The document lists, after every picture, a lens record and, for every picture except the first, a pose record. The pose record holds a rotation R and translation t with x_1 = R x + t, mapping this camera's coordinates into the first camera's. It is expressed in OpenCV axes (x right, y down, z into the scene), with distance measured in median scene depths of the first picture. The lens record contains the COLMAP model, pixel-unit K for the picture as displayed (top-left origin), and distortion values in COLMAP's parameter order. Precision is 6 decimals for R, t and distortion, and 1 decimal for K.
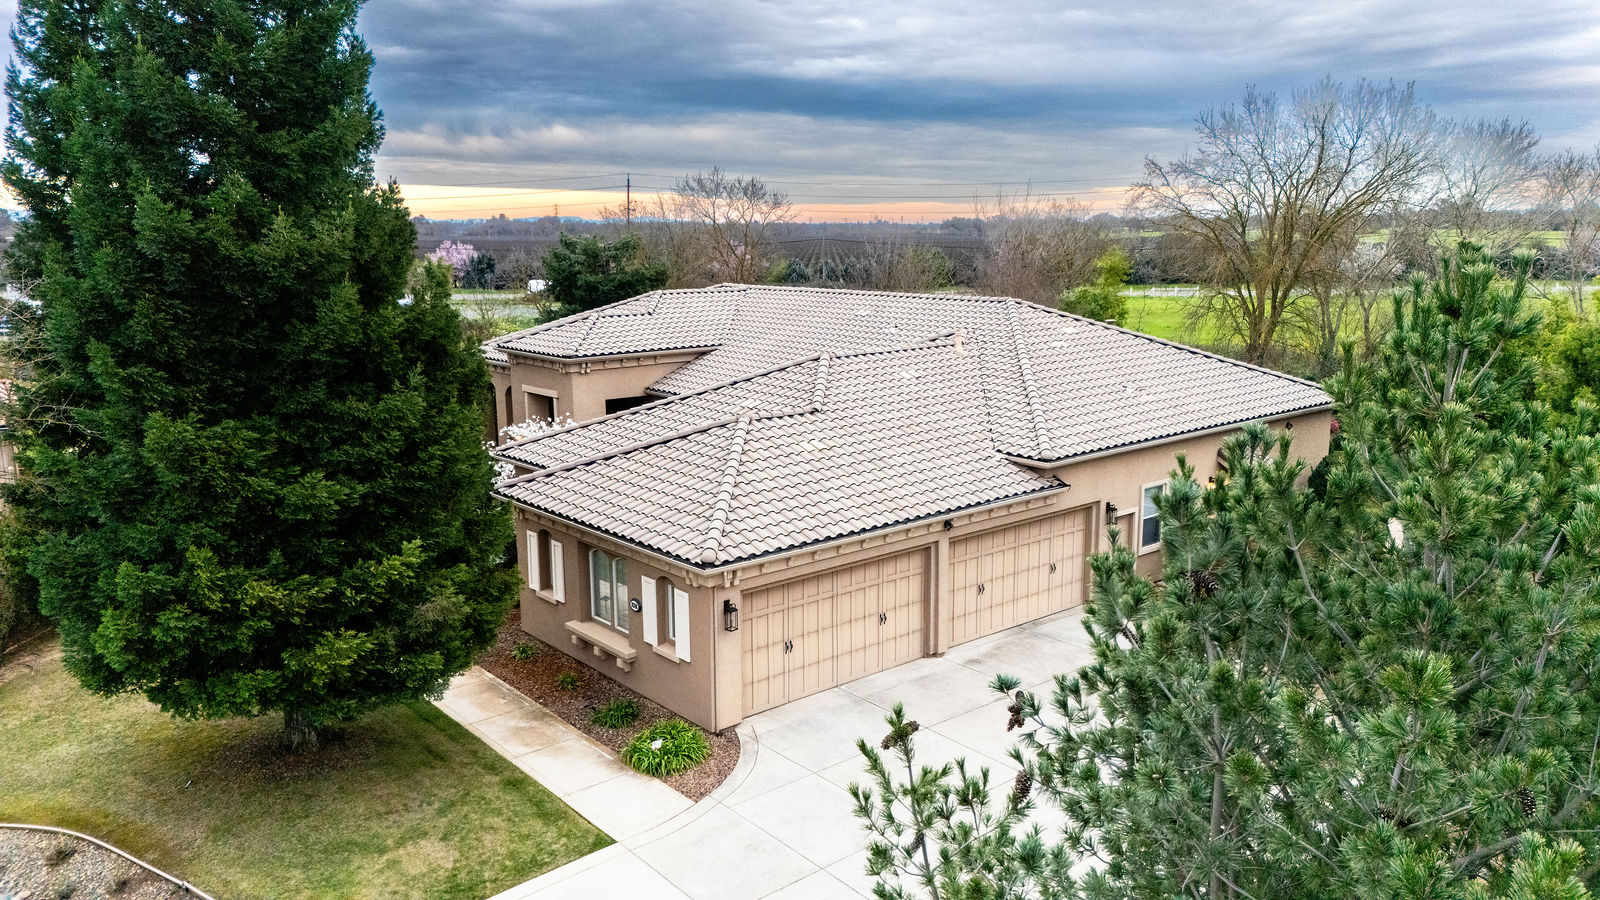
lens RADIAL K [[1178.6, 0, 799.7], [0, 1178.6, 454.9], [0, 0, 1]] dist [0.068896, -0.075318]
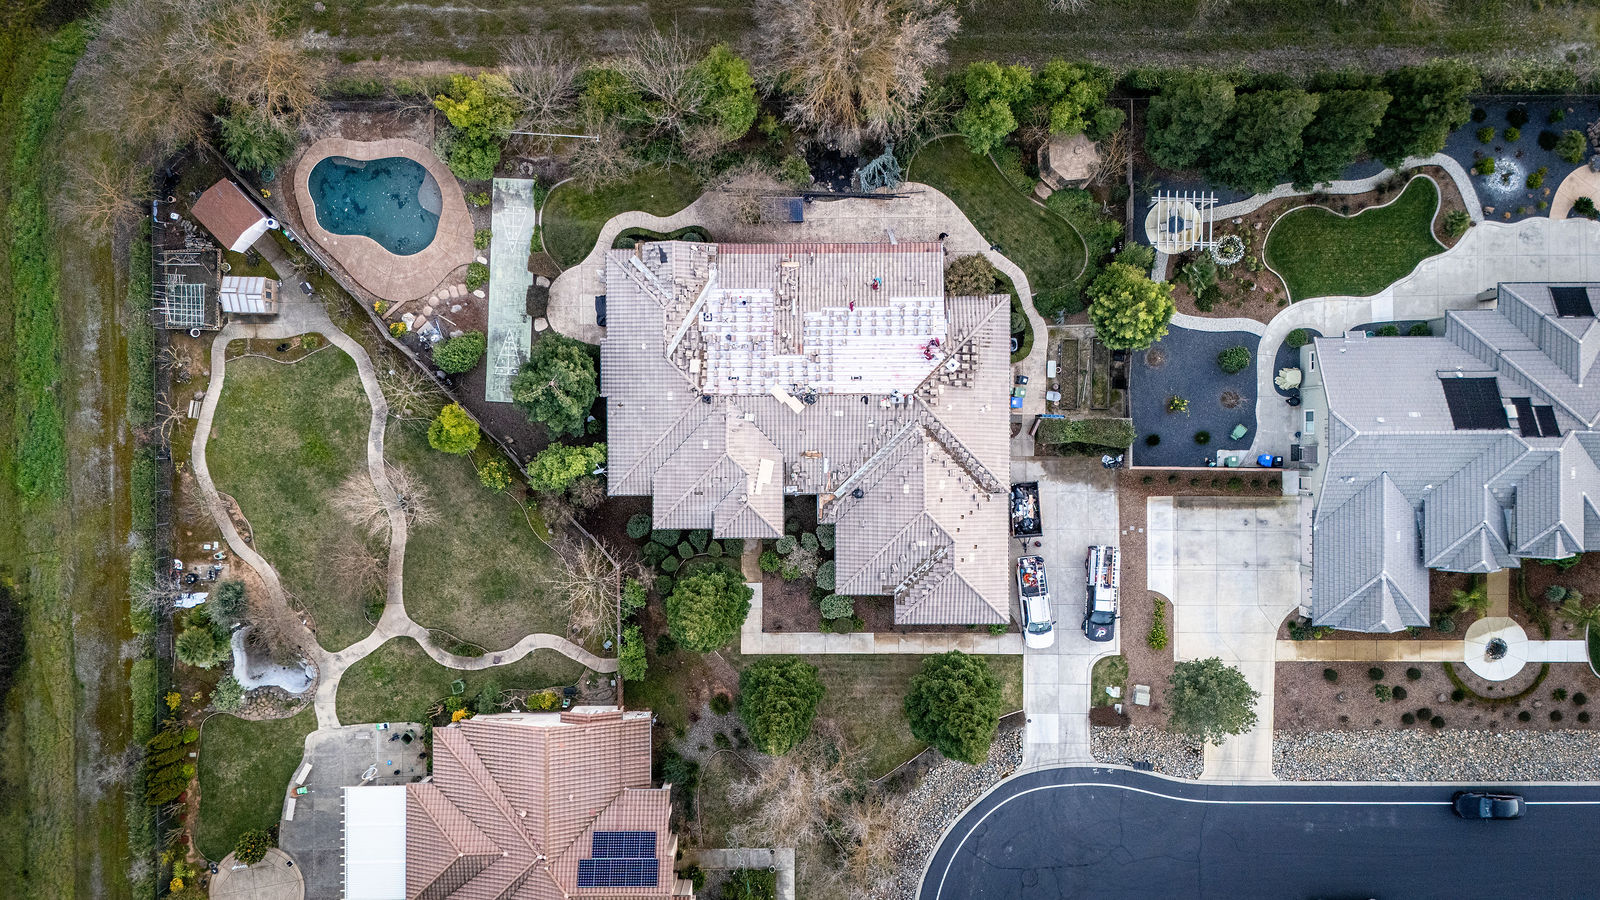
lens RADIAL K [[1178.6, 0, 806.0], [0, 1178.6, 459.3], [0, 0, 1]] dist [0.068896, -0.075318]
pose [[0.639170, -0.769058, -0.003296, -0.061741], [0.140722, 0.112740, 0.983609, -3.154201], [-0.756081, -0.629158, 0.180284, 0.879399]]
